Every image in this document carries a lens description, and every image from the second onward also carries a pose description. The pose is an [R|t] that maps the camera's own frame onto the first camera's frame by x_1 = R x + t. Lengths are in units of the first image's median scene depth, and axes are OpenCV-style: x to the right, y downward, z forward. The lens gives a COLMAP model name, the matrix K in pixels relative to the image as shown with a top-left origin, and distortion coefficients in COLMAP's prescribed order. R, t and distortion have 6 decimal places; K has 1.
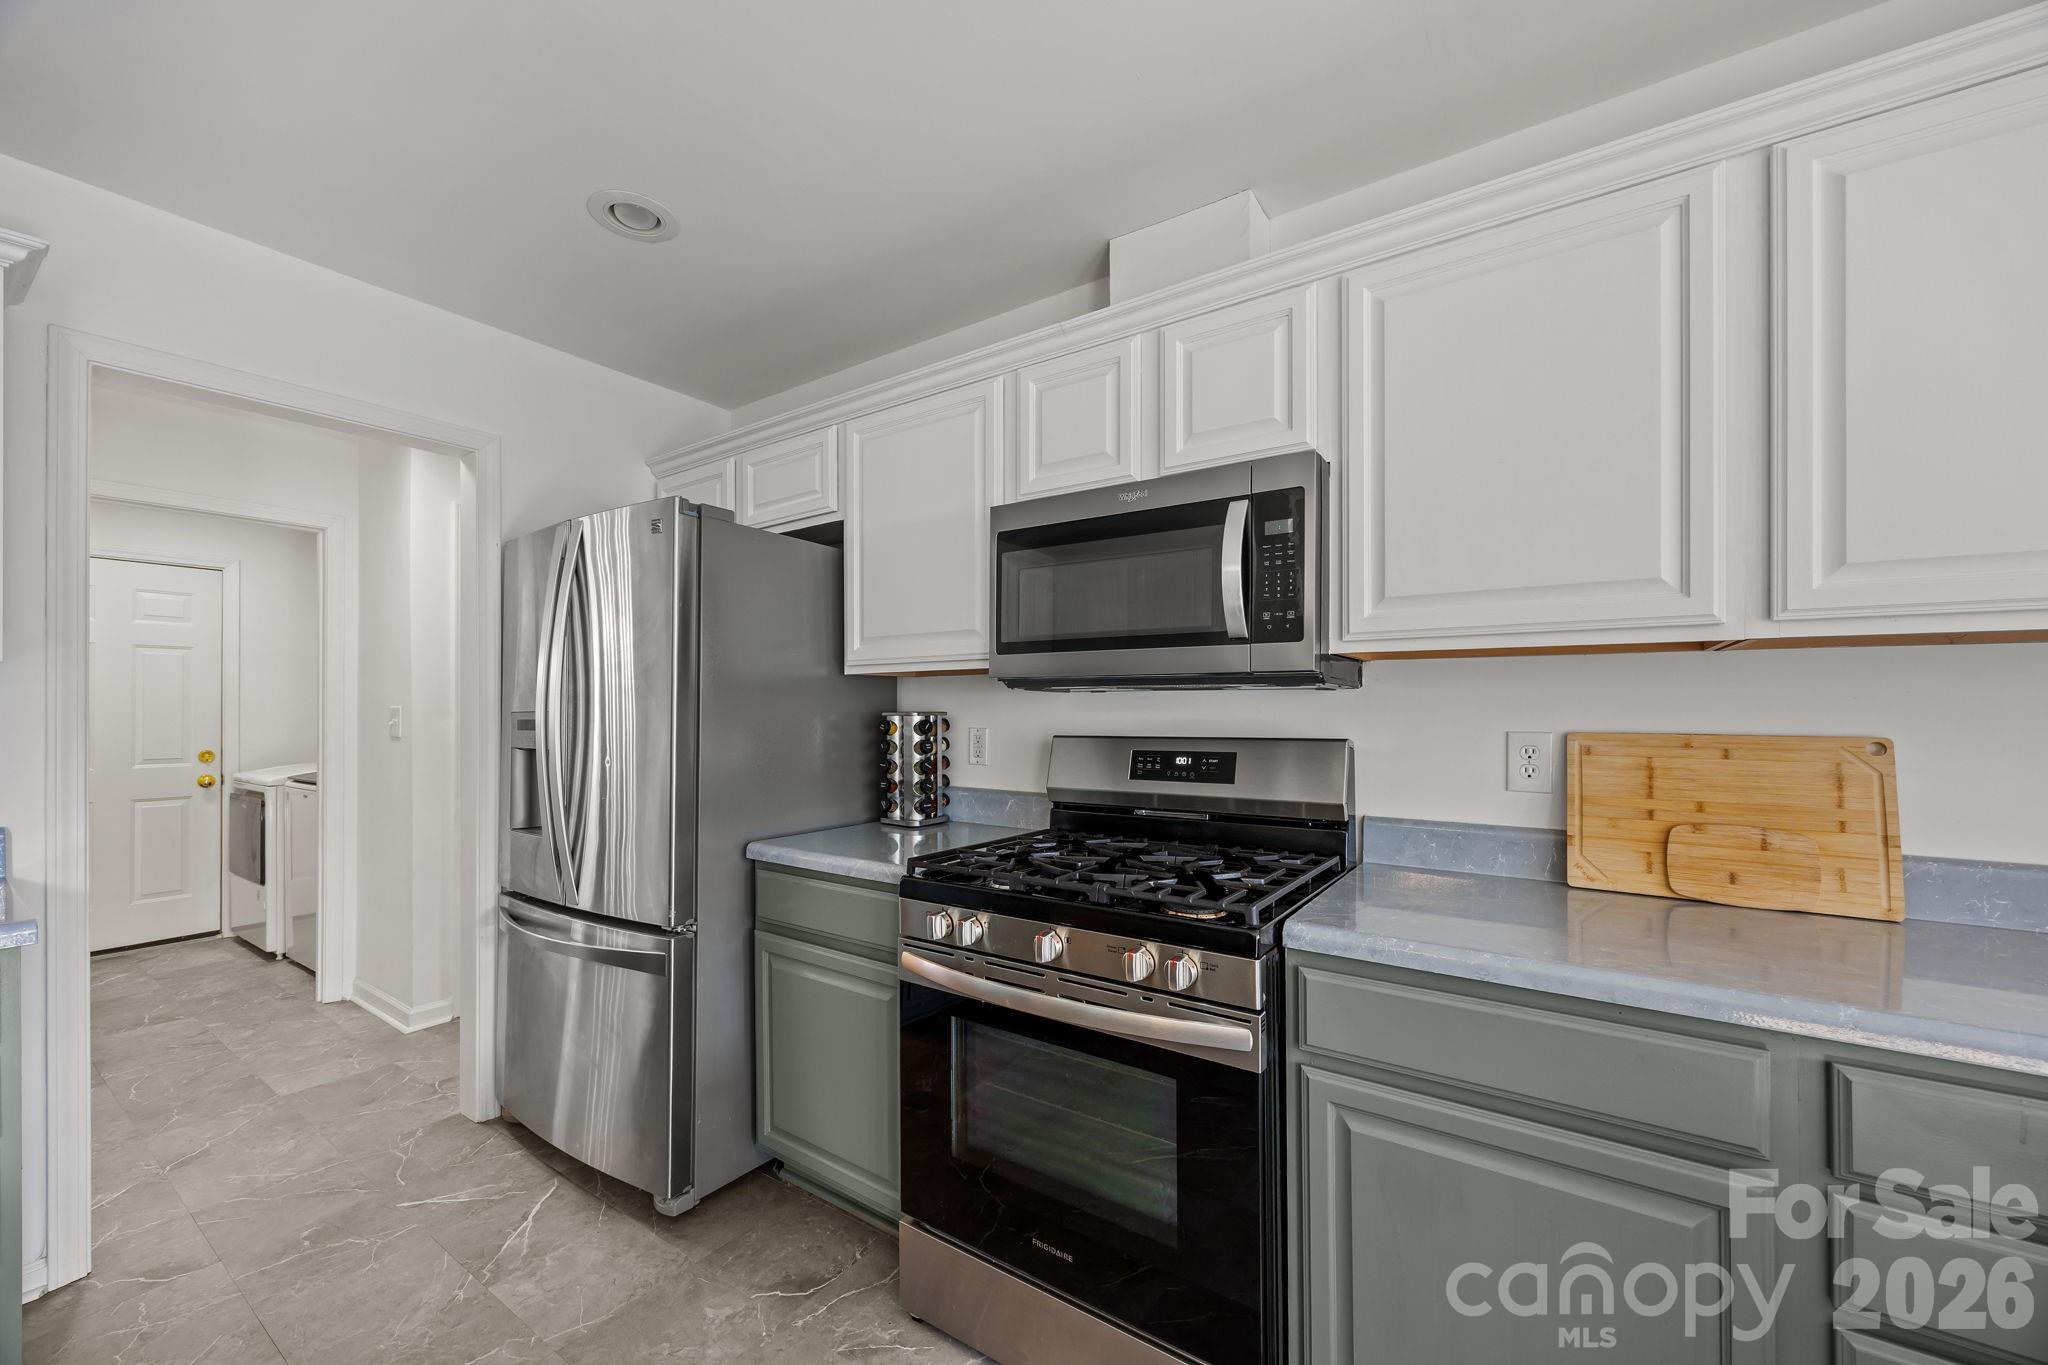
lens RADIAL K [[790.8, 0, 1029.8], [0, 790.8, 703.7], [0, 0, 1]] dist [0.002460, -0.000391]
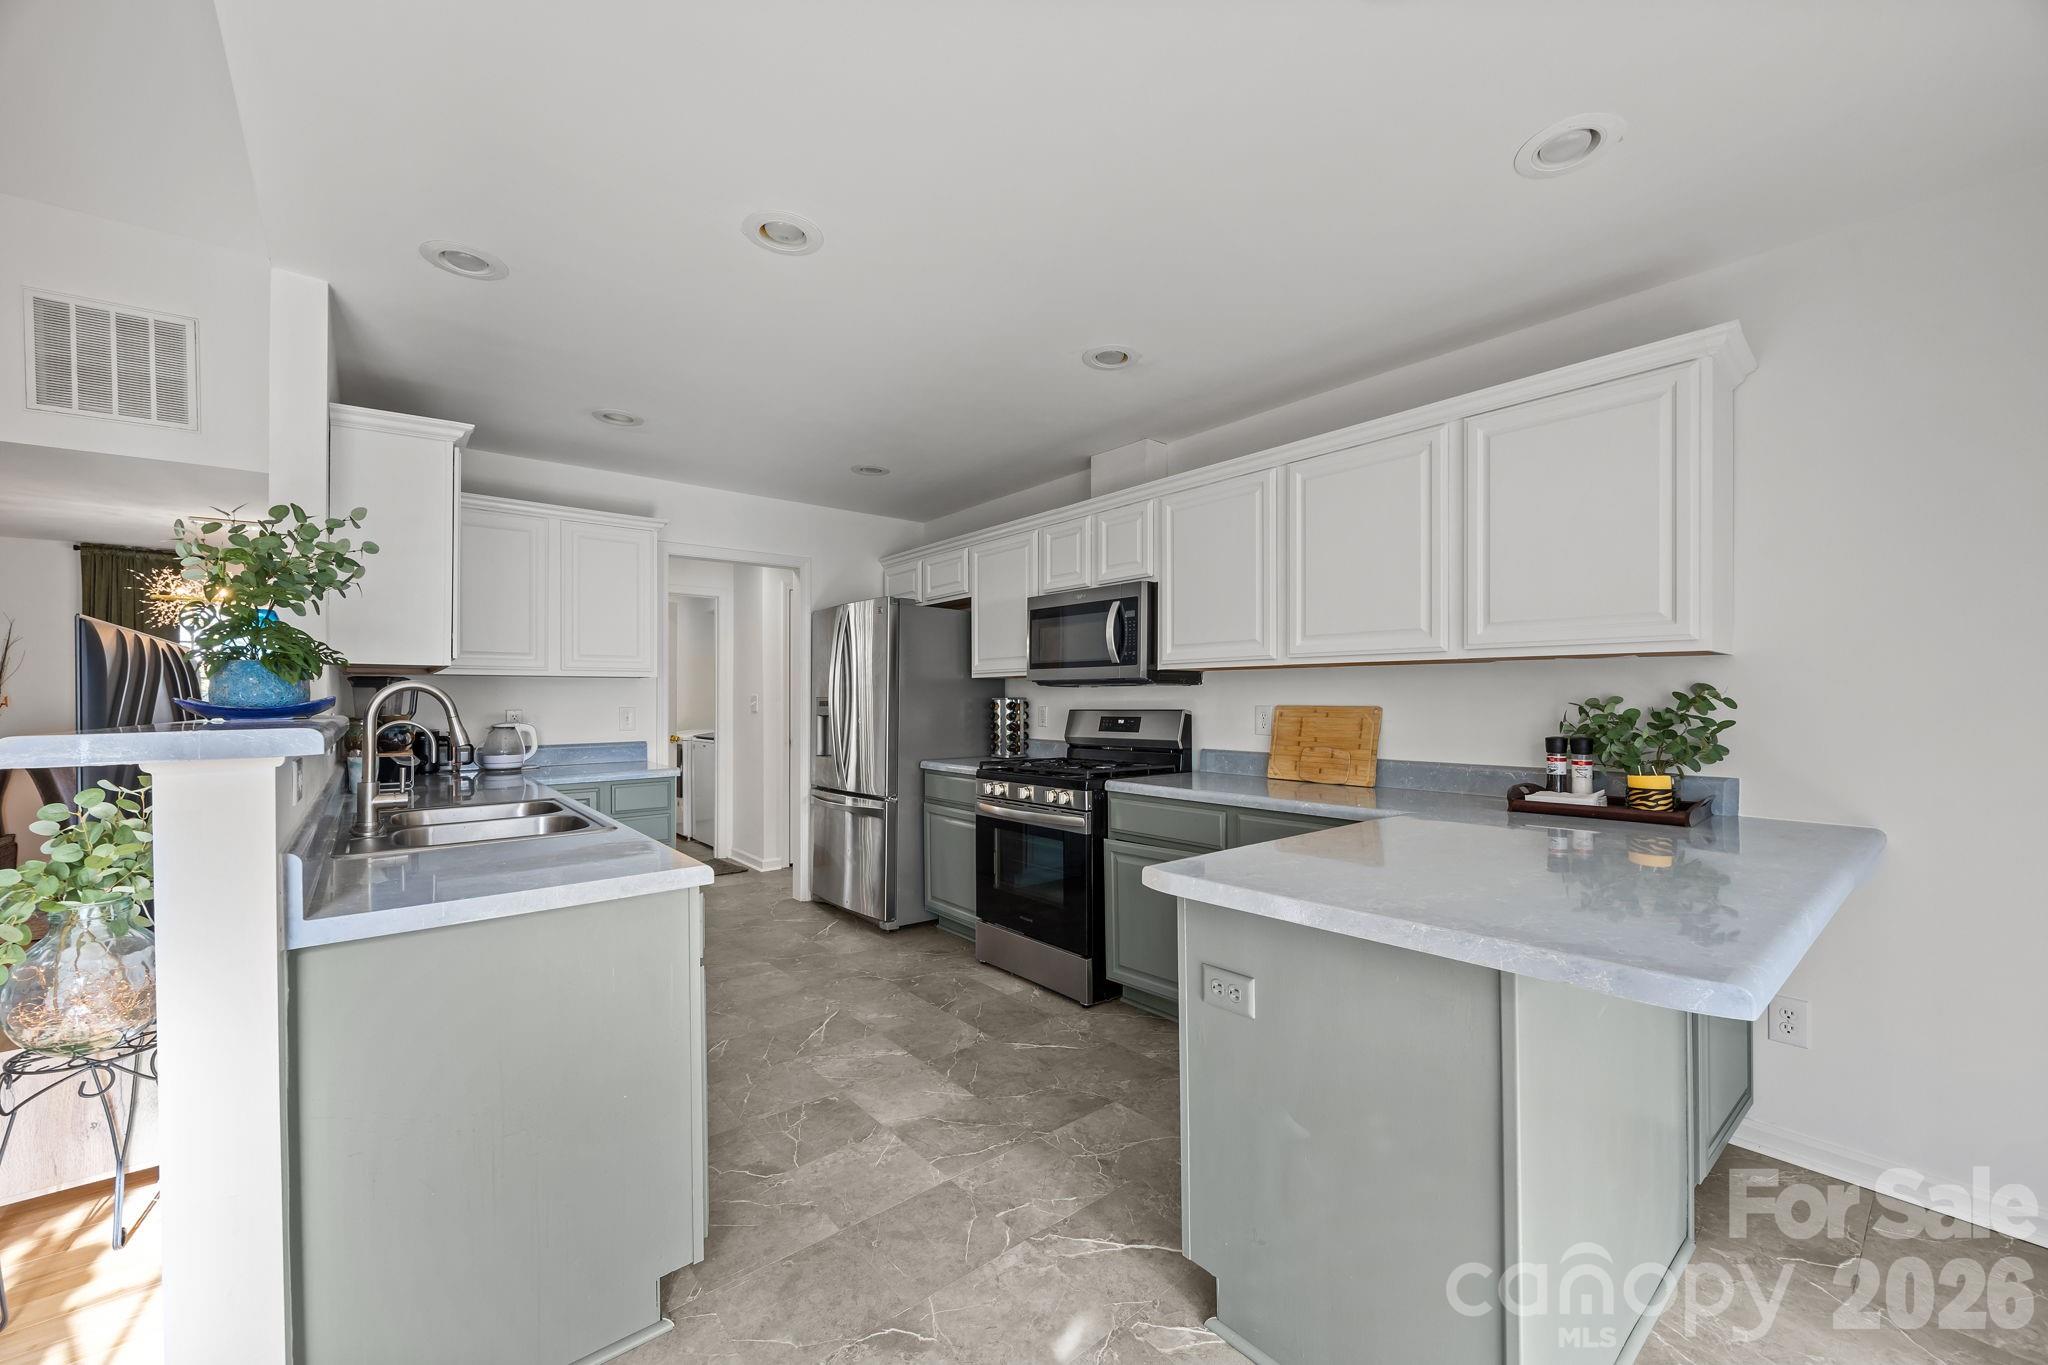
lens RADIAL K [[790.8, 0, 1036.4], [0, 790.8, 696.0], [0, 0, 1]] dist [0.002460, -0.000391]
pose [[0.963103, -0.000294, -0.269132, 0.509679], [0.000141, 1.000000, -0.000589, 0.009210], [0.269133, 0.000529, 0.963103, -0.943875]]
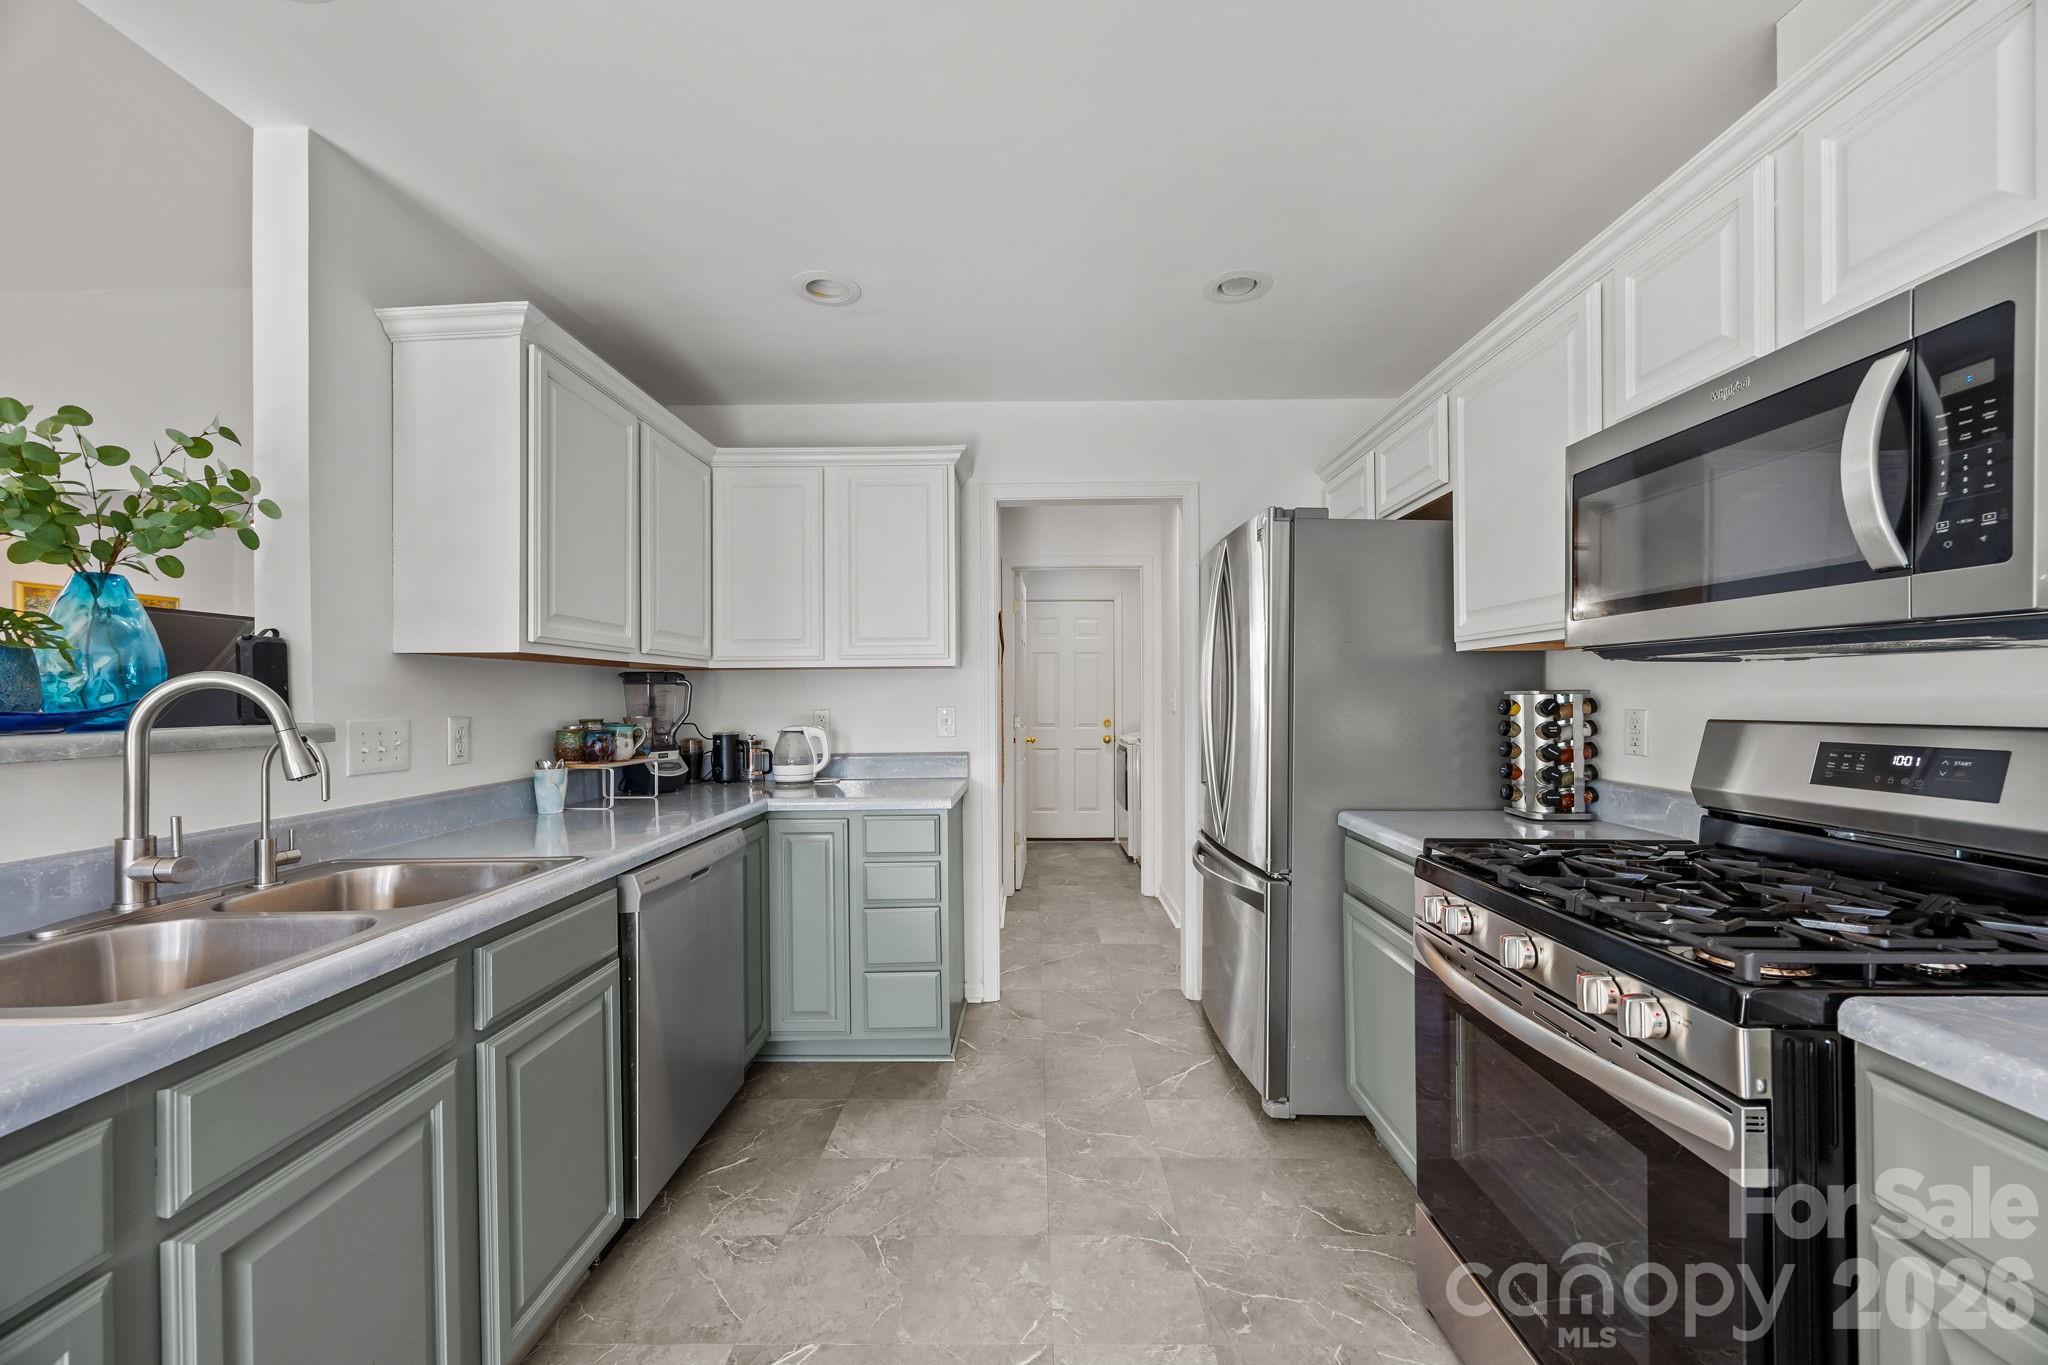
lens RADIAL K [[790.8, 0, 1025.3], [0, 790.8, 692.0], [0, 0, 1]] dist [0.002460, -0.000391]
pose [[0.554930, -0.004812, -0.831883, 0.323691], [0.008103, 0.999967, -0.000378, 0.009882], [0.831857, -0.006531, 0.554951, 0.042016]]
